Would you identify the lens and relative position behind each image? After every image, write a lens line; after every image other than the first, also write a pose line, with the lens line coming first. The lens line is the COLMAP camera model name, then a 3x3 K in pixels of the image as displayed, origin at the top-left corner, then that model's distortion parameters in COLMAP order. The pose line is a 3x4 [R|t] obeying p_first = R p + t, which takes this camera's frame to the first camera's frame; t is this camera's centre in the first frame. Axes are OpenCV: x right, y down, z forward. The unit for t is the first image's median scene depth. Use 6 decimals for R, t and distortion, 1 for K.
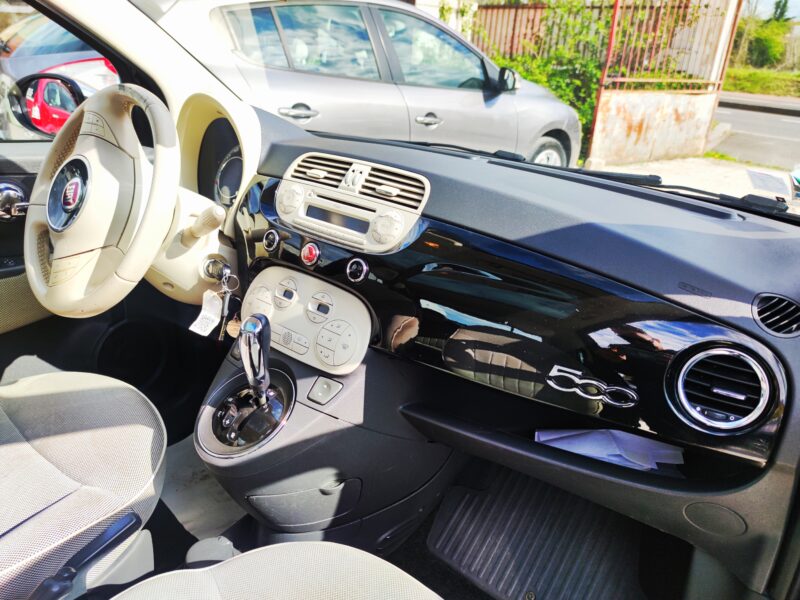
lens RADIAL K [[607.6, 0, 406.6], [0, 607.6, 302.6], [0, 0, 1]] dist [0.038869, -0.038200]
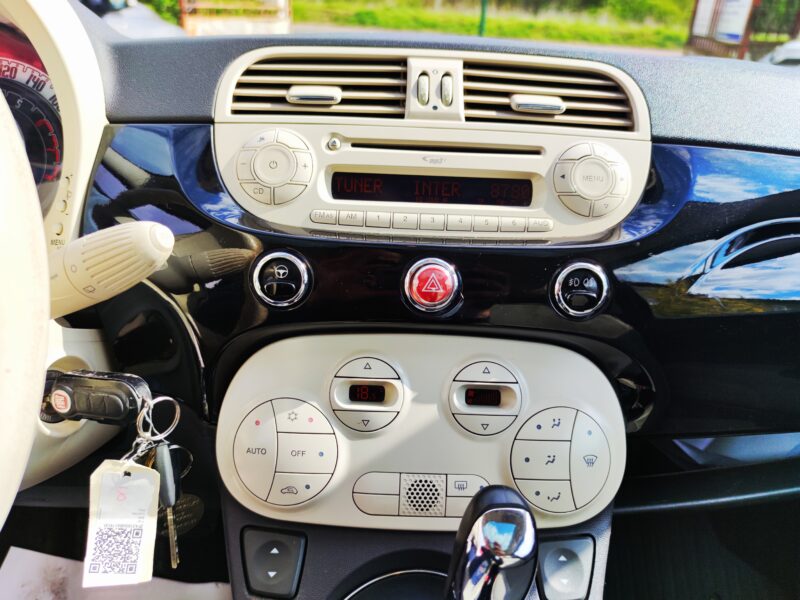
lens RADIAL K [[607.6, 0, 404.3], [0, 607.6, 301.4], [0, 0, 1]] dist [0.038869, -0.038200]
pose [[0.768743, -0.300211, 0.564718, -0.383912], [0.251489, 0.953748, 0.164675, -0.132566], [-0.588036, 0.015427, 0.808687, 0.639027]]
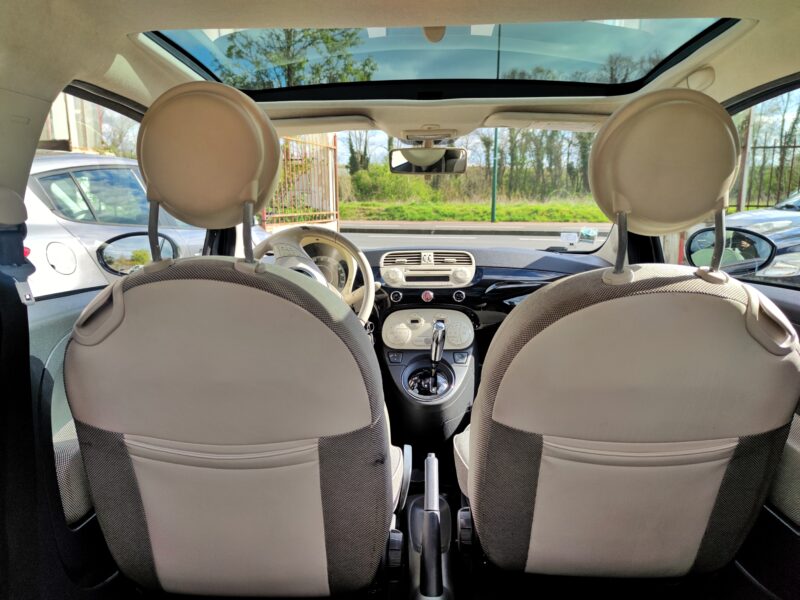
lens RADIAL K [[607.6, 0, 396.8], [0, 607.6, 301.3], [0, 0, 1]] dist [0.038869, -0.038200]
pose [[0.797315, -0.165341, 0.580475, -1.302537], [0.286825, 0.950006, -0.123373, 0.141260], [-0.531056, 0.264862, 0.804878, -0.497137]]
